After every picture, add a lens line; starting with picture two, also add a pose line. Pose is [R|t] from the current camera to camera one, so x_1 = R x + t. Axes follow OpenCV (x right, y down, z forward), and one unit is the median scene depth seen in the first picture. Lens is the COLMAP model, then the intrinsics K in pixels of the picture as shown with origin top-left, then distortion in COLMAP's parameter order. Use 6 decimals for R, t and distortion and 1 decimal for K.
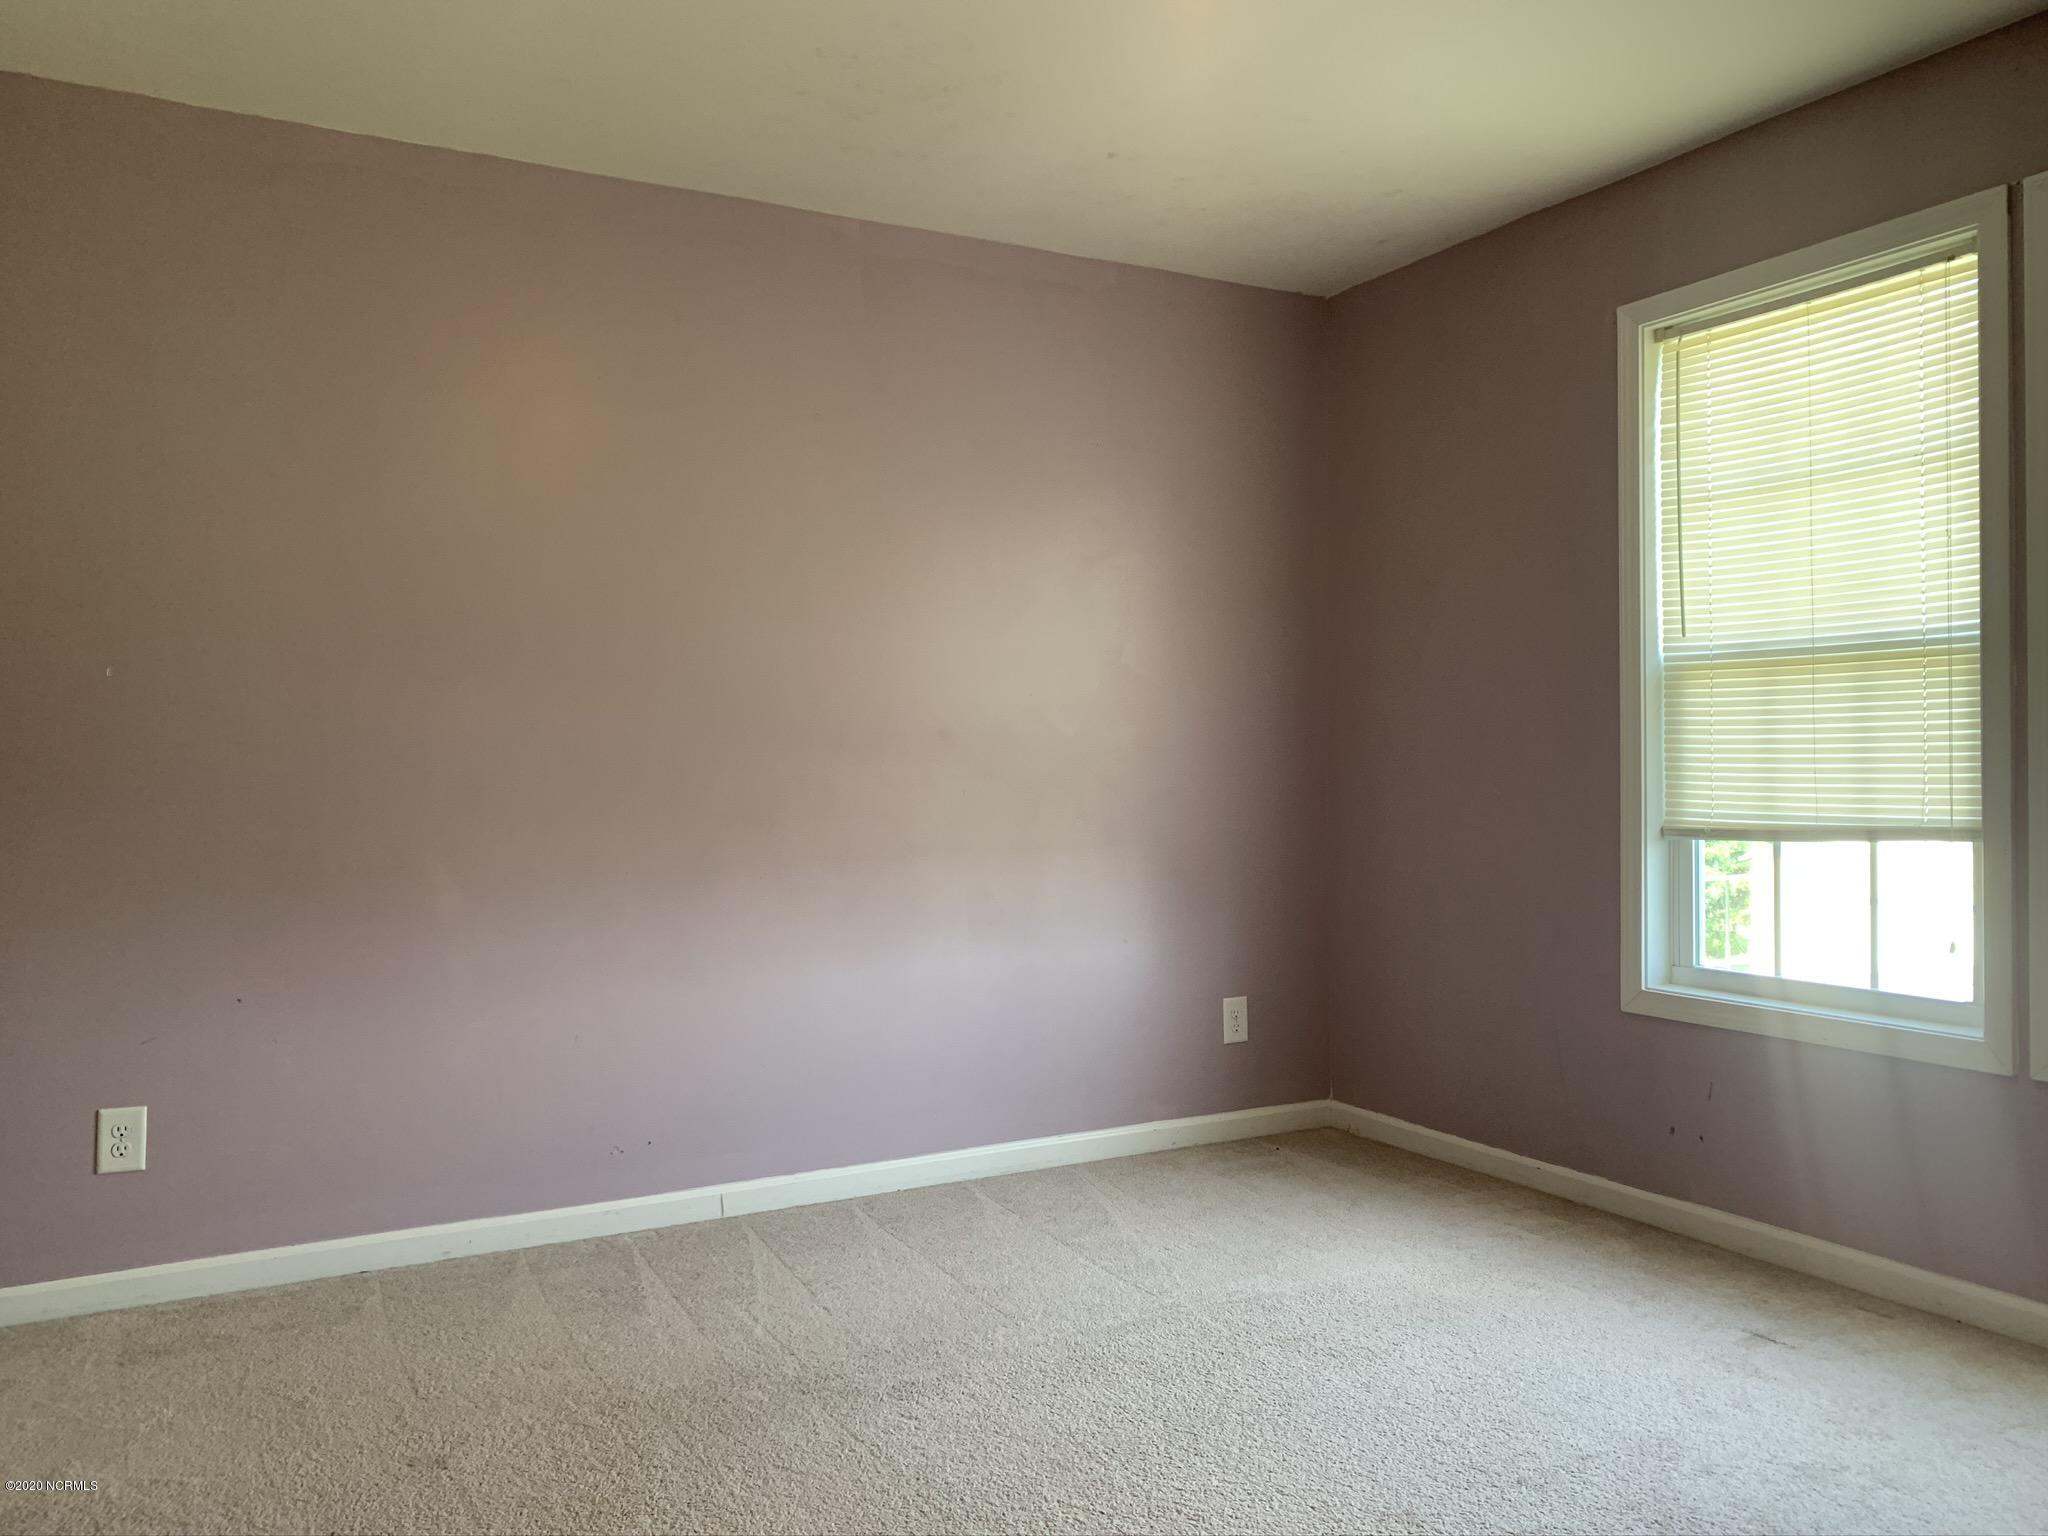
lens RADIAL K [[1571.7, 0, 1022.9], [0, 1571.7, 760.3], [0, 0, 1]] dist [0.028237, -0.024462]
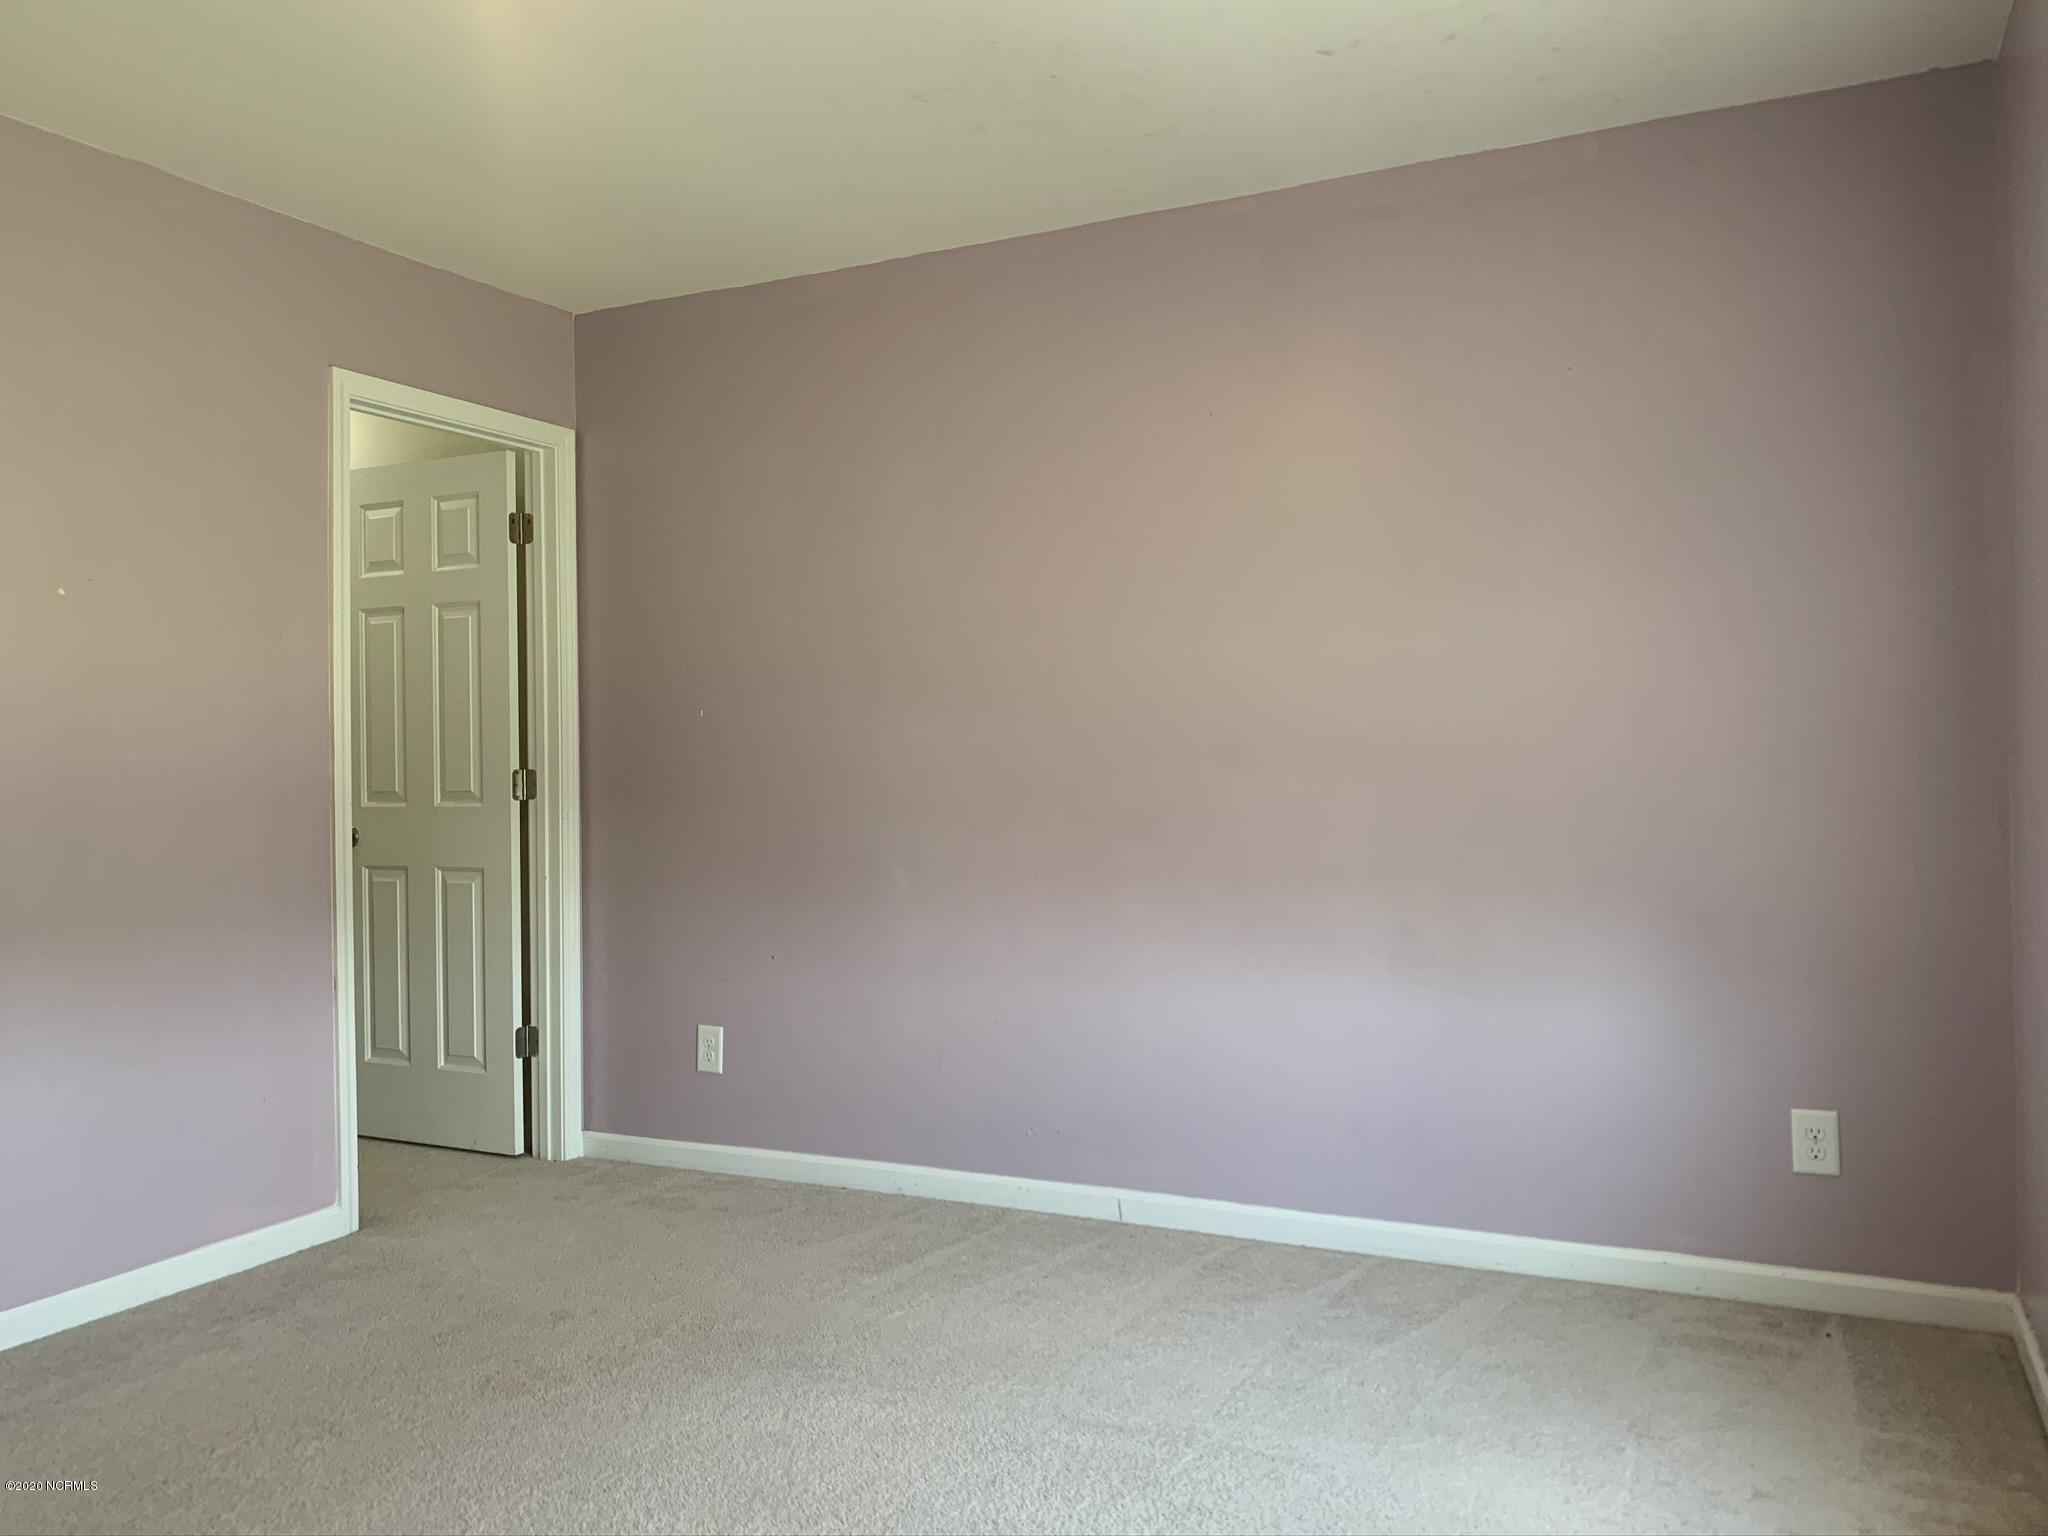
lens RADIAL K [[1571.7, 0, 1020.1], [0, 1571.7, 759.4], [0, 0, 1]] dist [0.028237, -0.024462]
pose [[0.582329, 0.001783, -0.812951, 0.612703], [0.012324, 0.999863, 0.011020, -0.022593], [0.812860, -0.016436, 0.582228, 0.363237]]
